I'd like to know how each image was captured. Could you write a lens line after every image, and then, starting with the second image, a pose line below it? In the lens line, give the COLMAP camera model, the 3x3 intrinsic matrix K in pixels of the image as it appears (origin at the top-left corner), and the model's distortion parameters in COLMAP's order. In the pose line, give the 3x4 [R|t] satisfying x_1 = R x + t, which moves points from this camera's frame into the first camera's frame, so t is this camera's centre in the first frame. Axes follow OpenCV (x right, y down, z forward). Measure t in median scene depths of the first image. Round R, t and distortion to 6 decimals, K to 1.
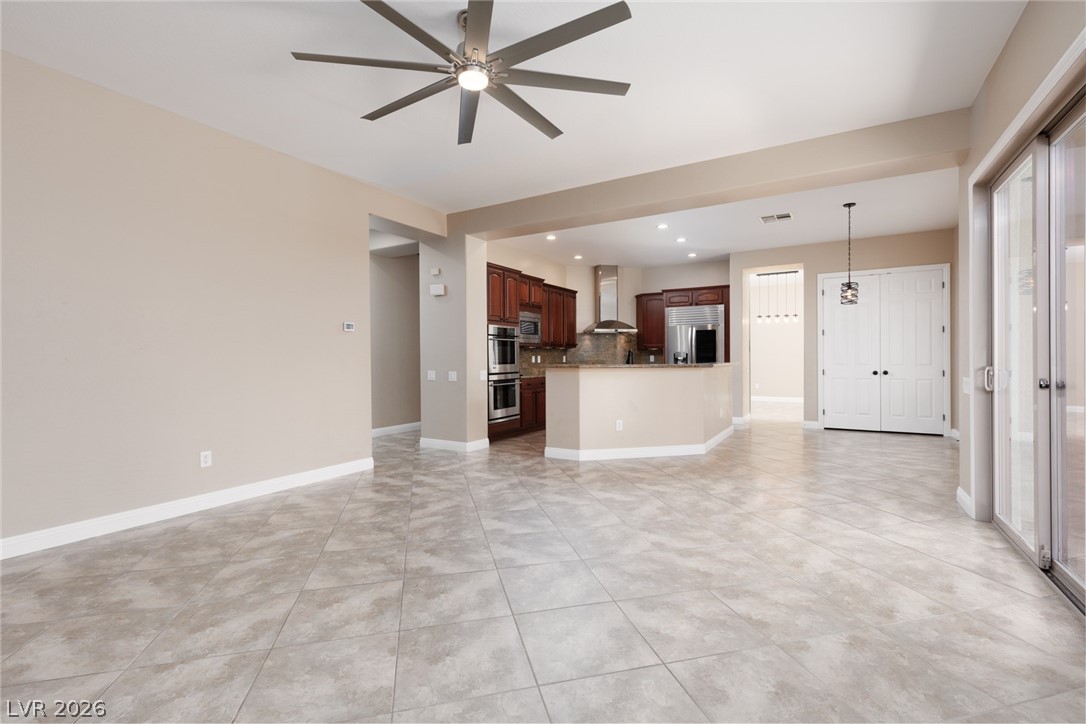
lens RADIAL K [[485.2, 0, 542.5], [0, 485.2, 359.6], [0, 0, 1]] dist [0.002637, 0.000314]
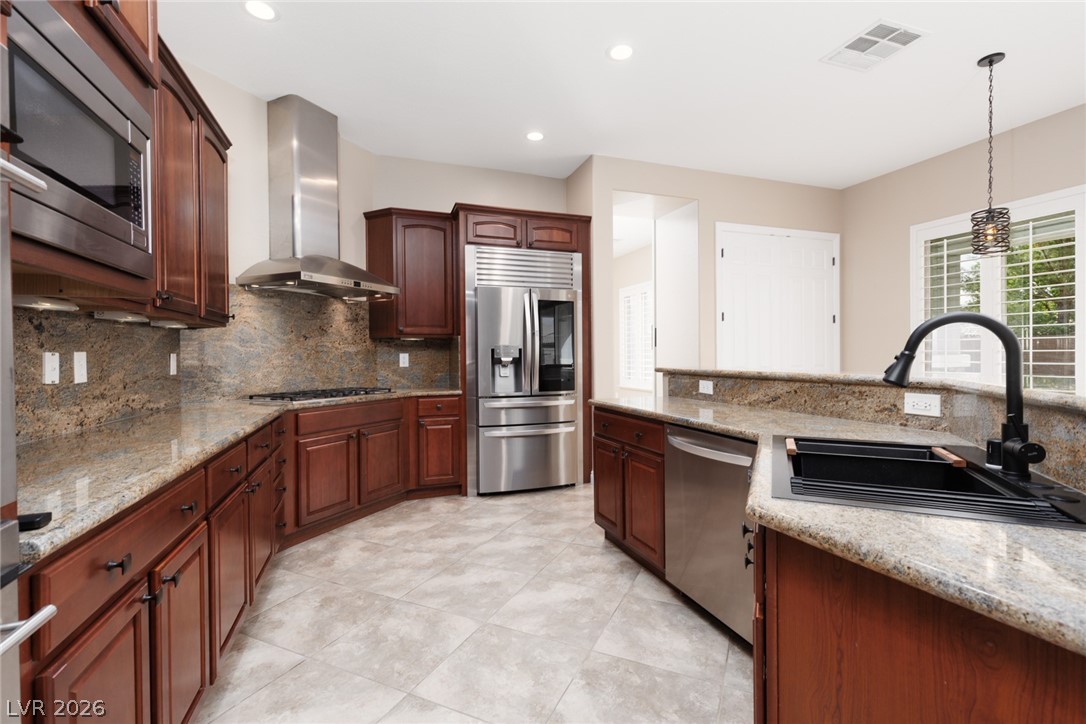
lens RADIAL K [[485.2, 0, 545.9], [0, 485.2, 357.9], [0, 0, 1]] dist [0.002637, 0.000314]
pose [[0.633746, -0.003919, 0.773531, -0.045098], [0.007933, 0.999968, -0.001433, -0.003207], [-0.773501, 0.007044, 0.633756, 0.712867]]
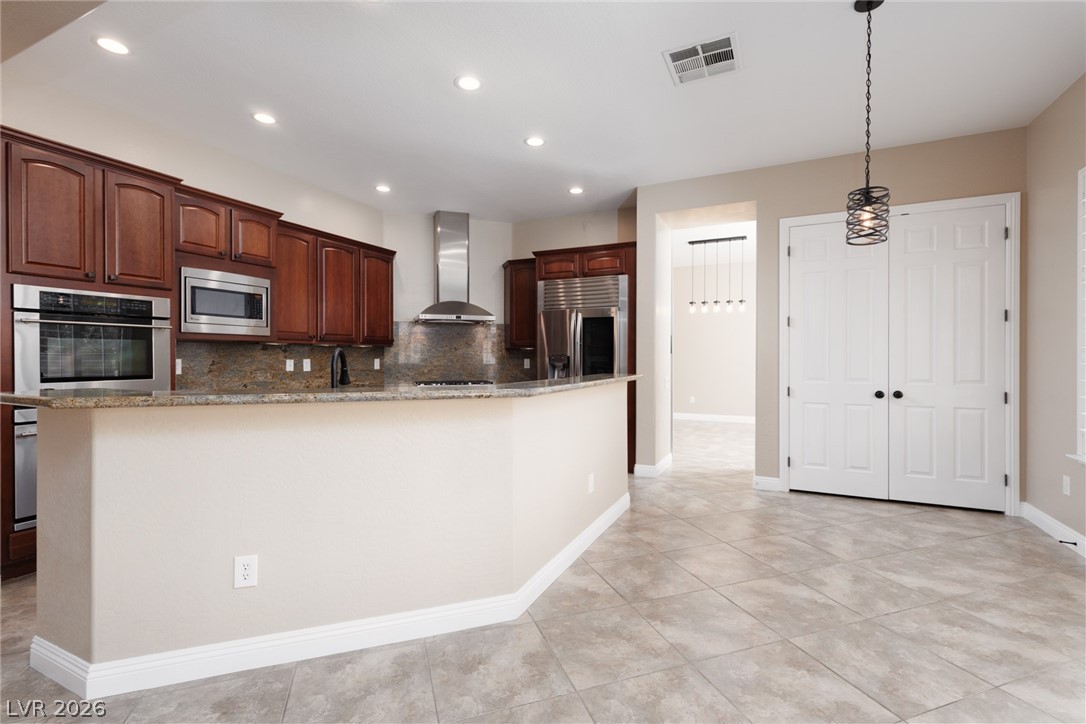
lens RADIAL K [[485.2, 0, 544.3], [0, 485.2, 358.3], [0, 0, 1]] dist [0.002637, 0.000314]
pose [[0.995772, 0.006136, 0.091653, 0.220837], [-0.005879, 0.999978, -0.003073, -0.008720], [-0.091670, 0.002521, 0.995786, 0.421375]]
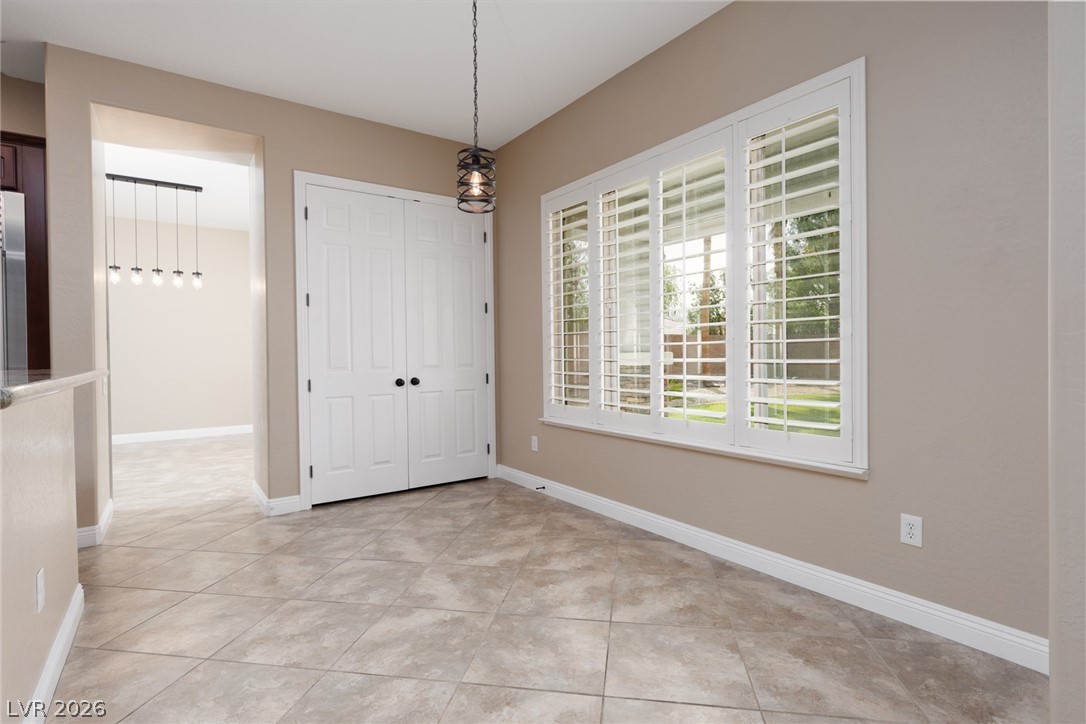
lens RADIAL K [[536.7, 0, 546.5], [0, 536.7, 359.6], [0, 0, 1]] dist [0.002979, 0.001397]
pose [[0.399885, -0.009153, 0.916520, 0.182883], [0.015183, 0.999879, 0.003361, 0.002303], [-0.916440, 0.012571, 0.399975, 0.537462]]
